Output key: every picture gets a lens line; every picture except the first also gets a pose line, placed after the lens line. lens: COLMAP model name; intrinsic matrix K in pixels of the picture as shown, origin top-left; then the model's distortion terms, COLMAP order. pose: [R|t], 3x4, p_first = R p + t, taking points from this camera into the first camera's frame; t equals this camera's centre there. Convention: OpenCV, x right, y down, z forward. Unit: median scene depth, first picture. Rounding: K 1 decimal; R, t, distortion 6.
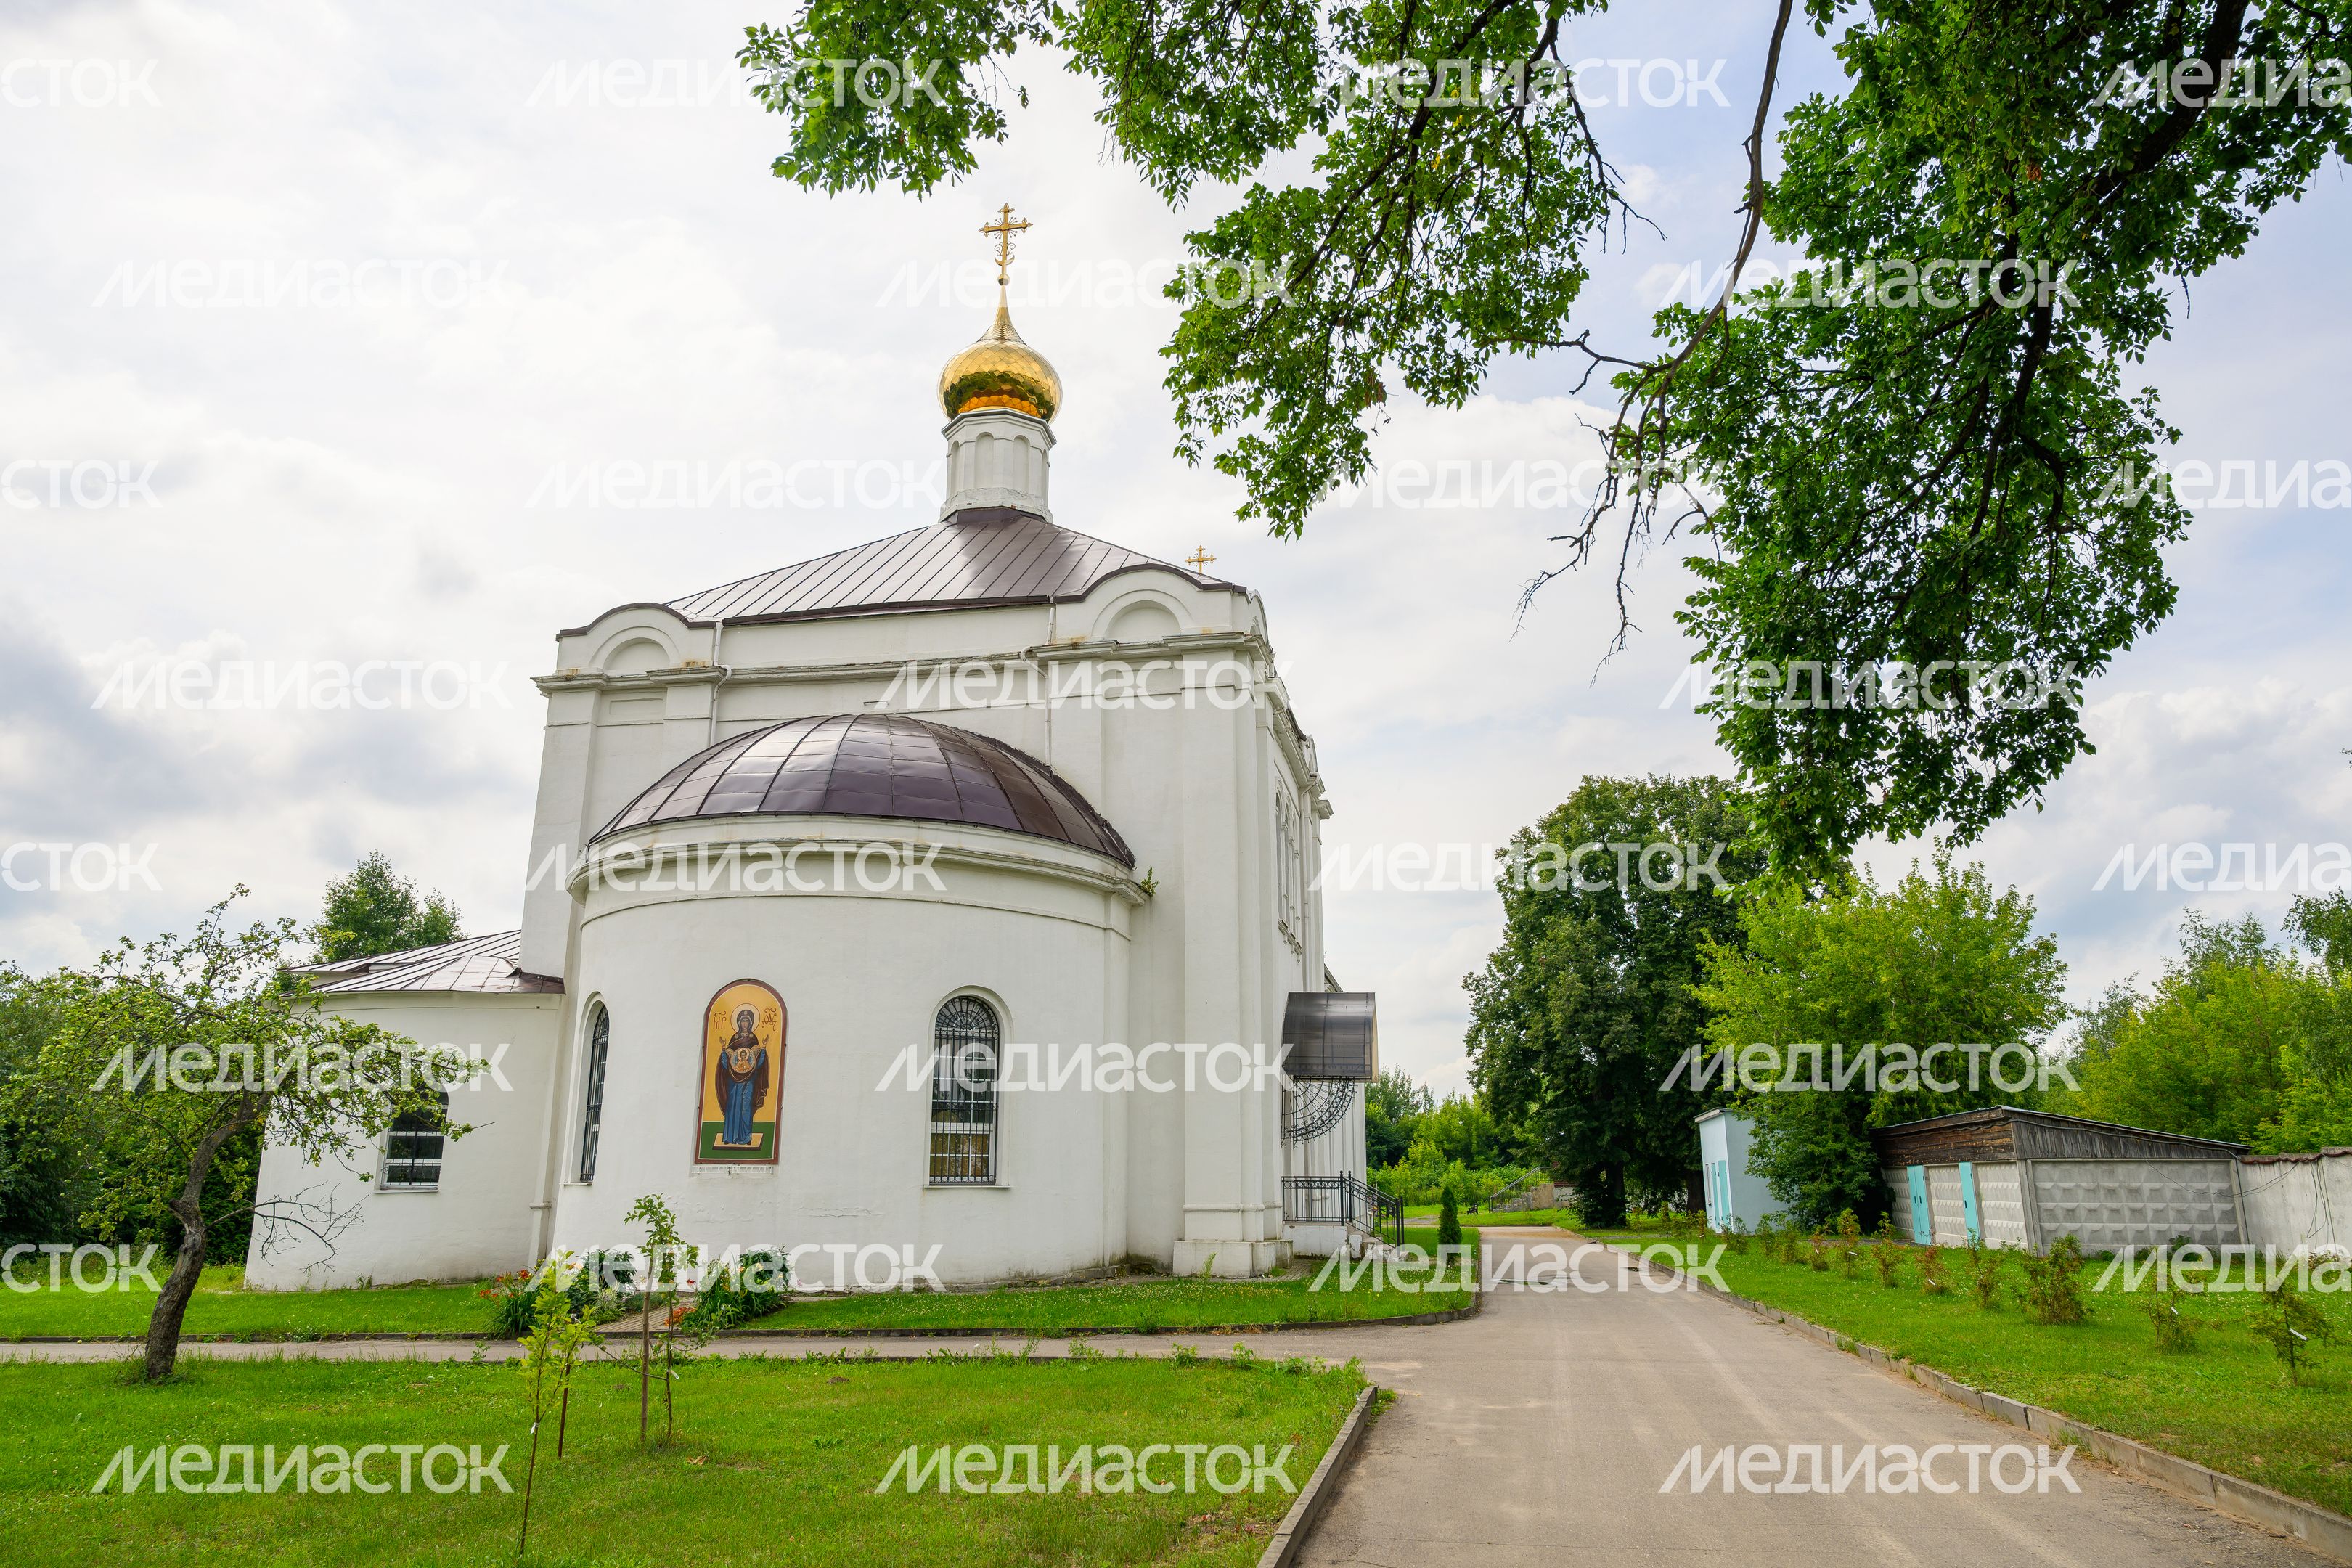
lens RADIAL K [[1588.8, 0, 1176.0], [0, 1588.8, 784.0], [0, 0, 1]] dist [-0.000896, -0.000031]
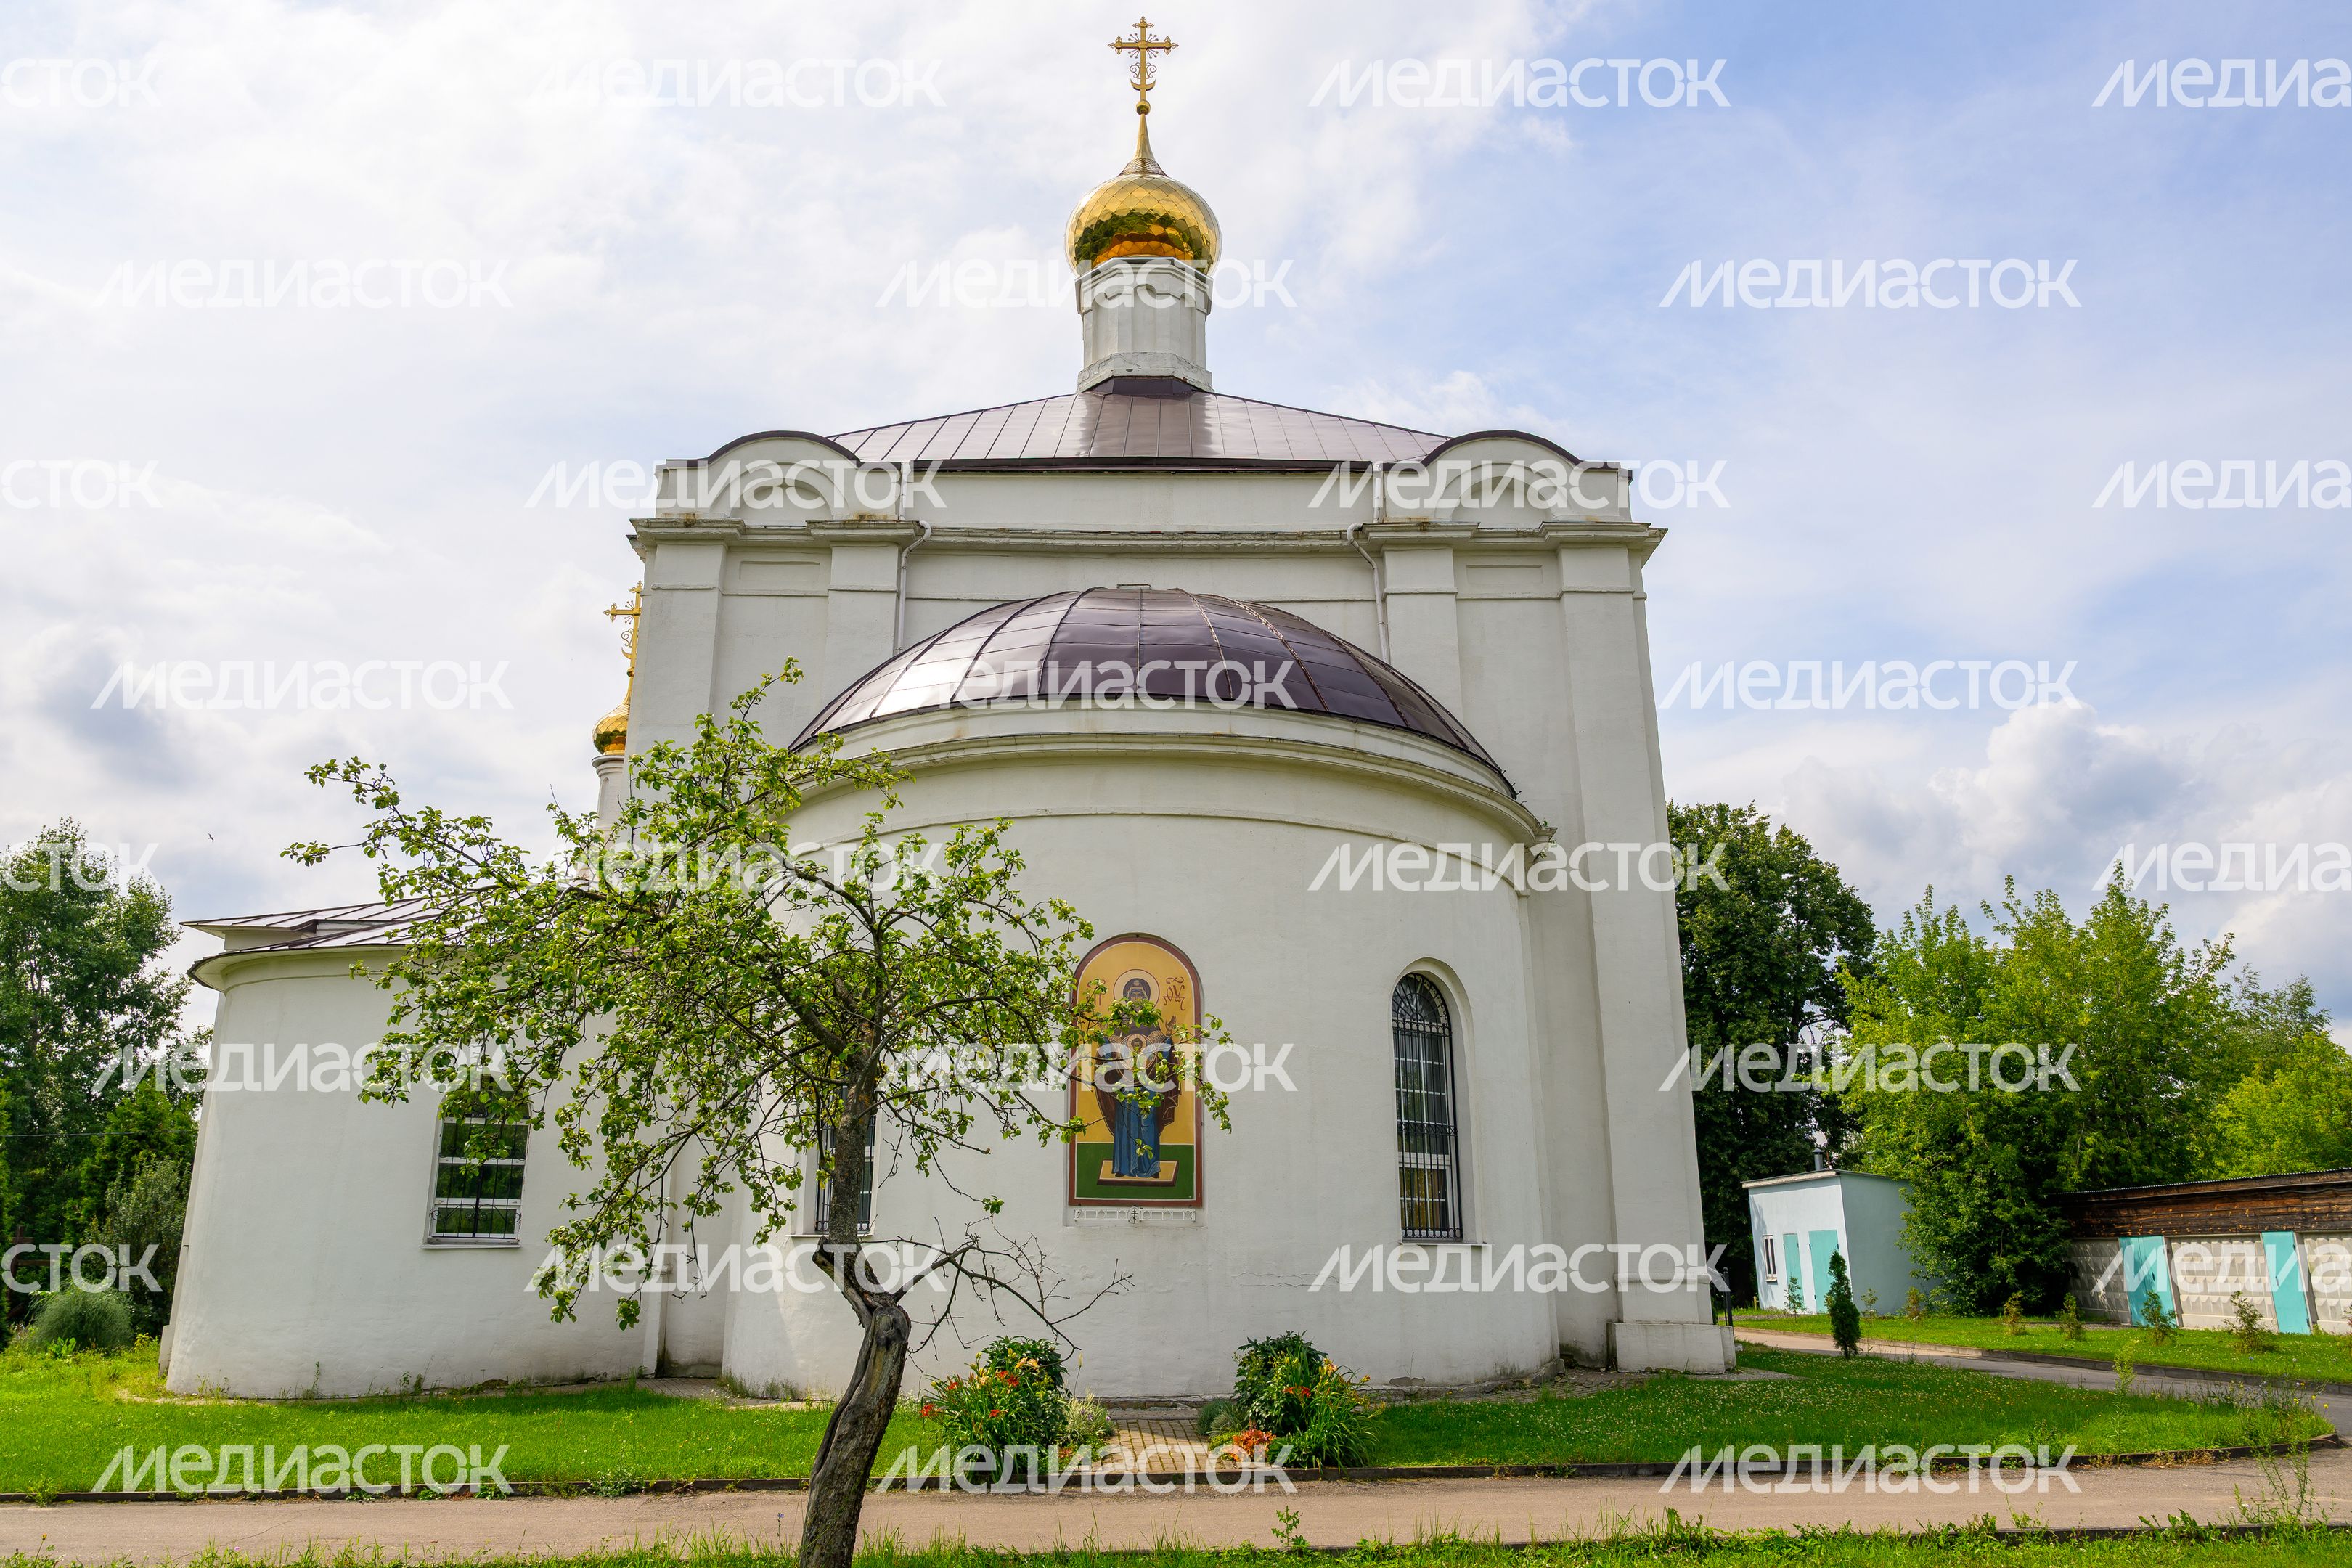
lens RADIAL K [[1707.3, 0, 1176.0], [0, 1707.3, 784.0], [0, 0, 1]] dist [0.001223, 0.000551]
pose [[0.984156, 0.055587, 0.168365, -0.292868], [-0.051315, 0.998243, -0.029620, 0.061736], [-0.169715, 0.020511, 0.985280, 0.215238]]
